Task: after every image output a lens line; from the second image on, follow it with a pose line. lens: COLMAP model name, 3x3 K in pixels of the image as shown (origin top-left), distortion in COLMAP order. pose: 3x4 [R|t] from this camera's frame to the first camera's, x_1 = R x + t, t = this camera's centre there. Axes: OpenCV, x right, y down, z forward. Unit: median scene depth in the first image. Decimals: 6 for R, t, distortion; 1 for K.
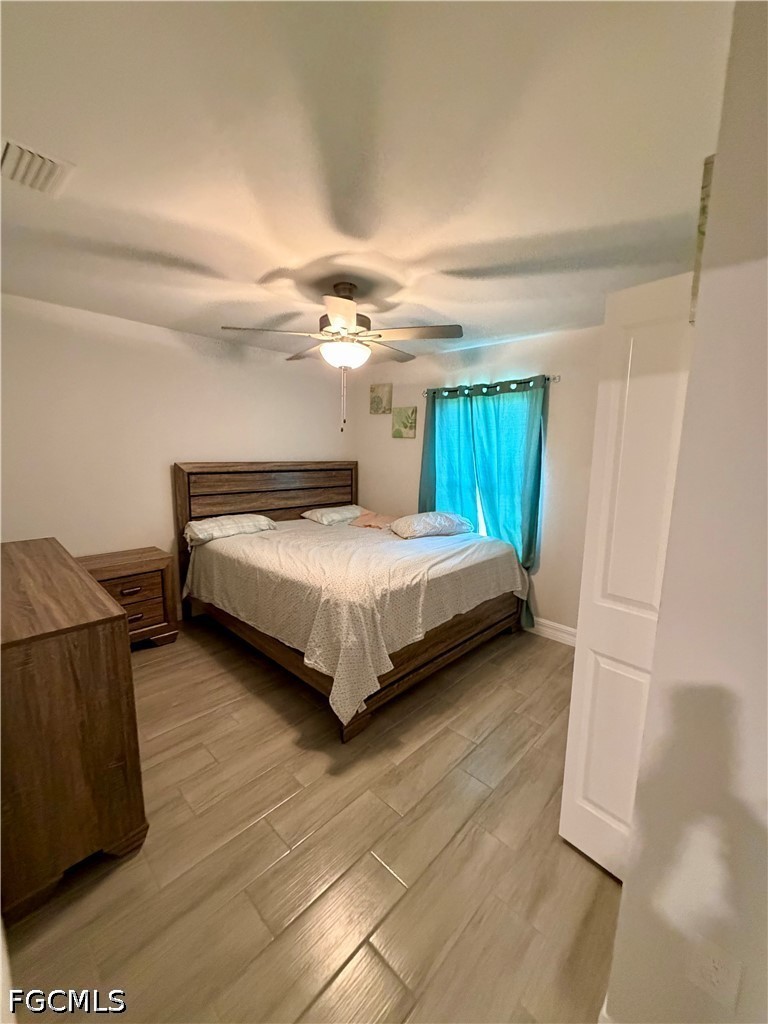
lens RADIAL K [[409.0, 0, 379.3], [0, 409.0, 506.4], [0, 0, 1]] dist [0.002283, -0.000731]
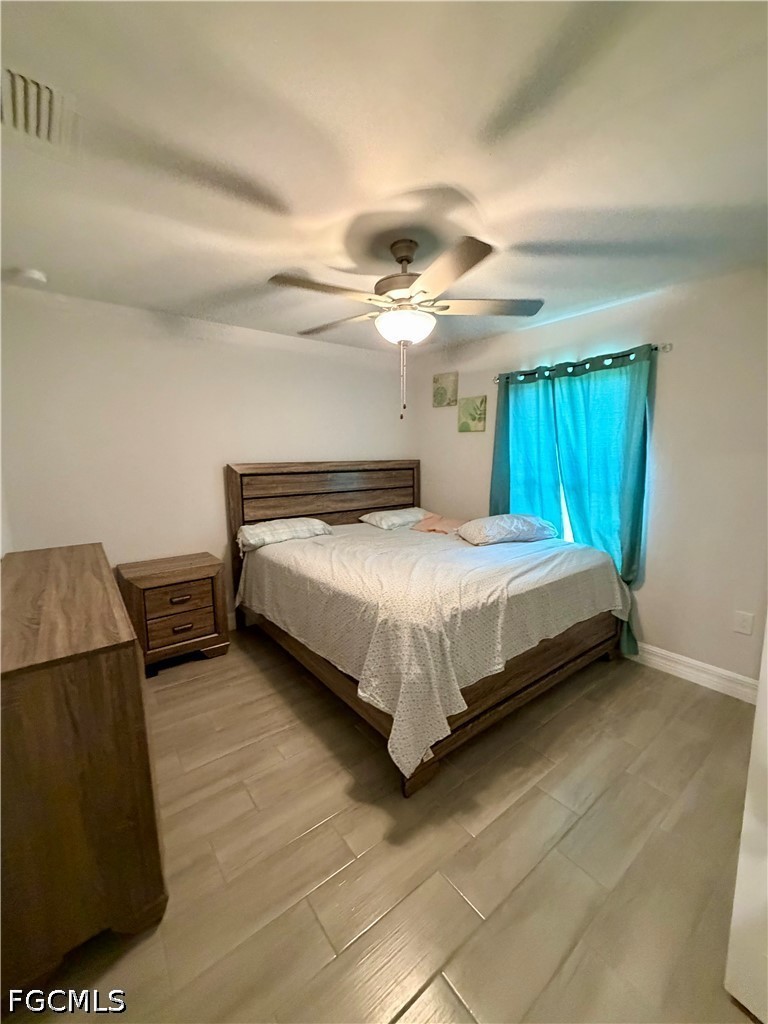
lens RADIAL K [[409.0, 0, 390.1], [0, 409.0, 508.7], [0, 0, 1]] dist [0.002283, -0.000731]
pose [[0.992171, -0.006540, -0.124713, -0.009720], [0.005962, 0.999970, -0.005007, 0.005881], [0.124742, 0.004224, 0.992180, 0.143447]]
